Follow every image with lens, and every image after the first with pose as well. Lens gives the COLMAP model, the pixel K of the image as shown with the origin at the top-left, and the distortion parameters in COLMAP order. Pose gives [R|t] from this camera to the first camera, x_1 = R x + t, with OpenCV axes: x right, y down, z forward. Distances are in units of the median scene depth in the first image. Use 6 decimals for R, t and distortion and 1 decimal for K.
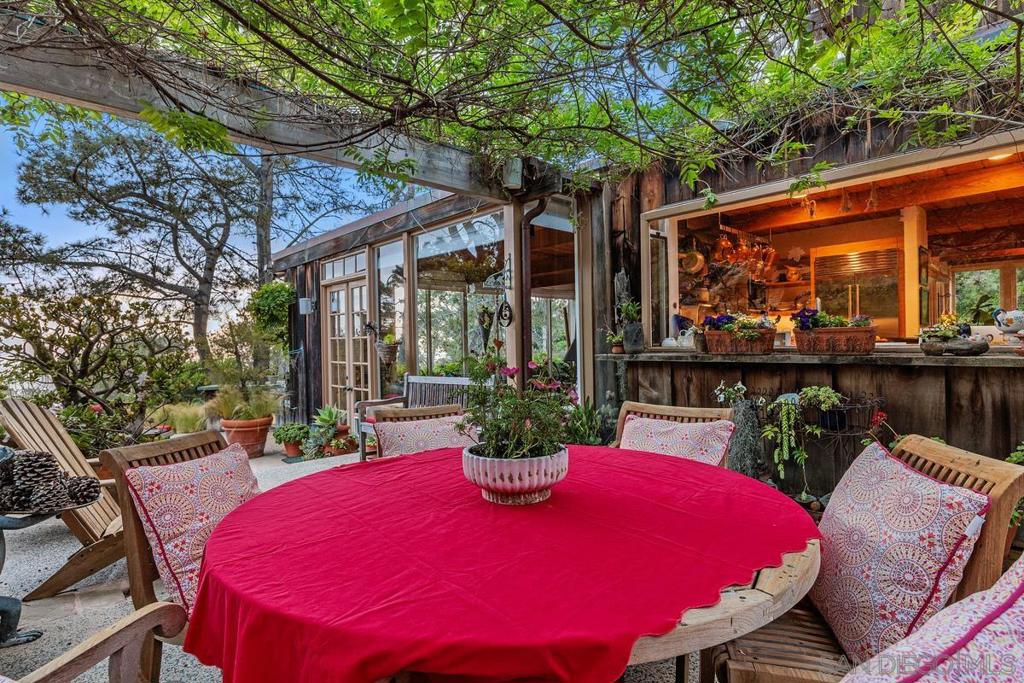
lens RADIAL K [[561.9, 0, 512.0], [0, 561.9, 341.5], [0, 0, 1]] dist [-0.000505, -0.000756]
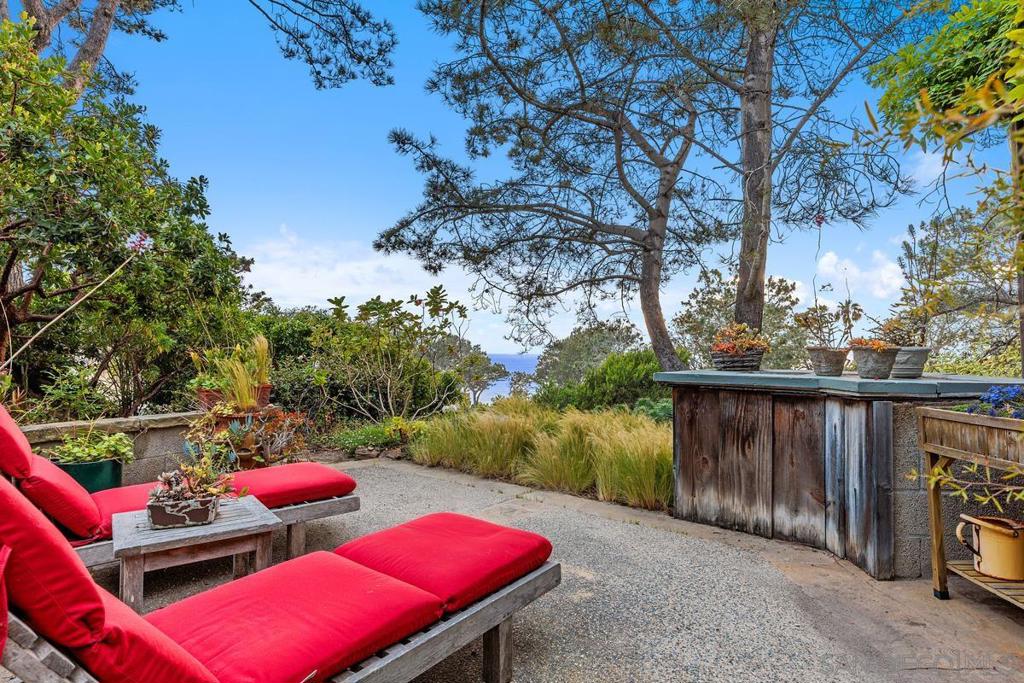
lens RADIAL K [[539.3, 0, 512.0], [0, 539.3, 341.5], [0, 0, 1]] dist [0.002523, 0.000252]
pose [[0.736496, 0.017367, -0.676219, -0.244110], [-0.016279, 0.999836, 0.007948, 0.039047], [0.676246, 0.005155, 0.736658, 0.422729]]
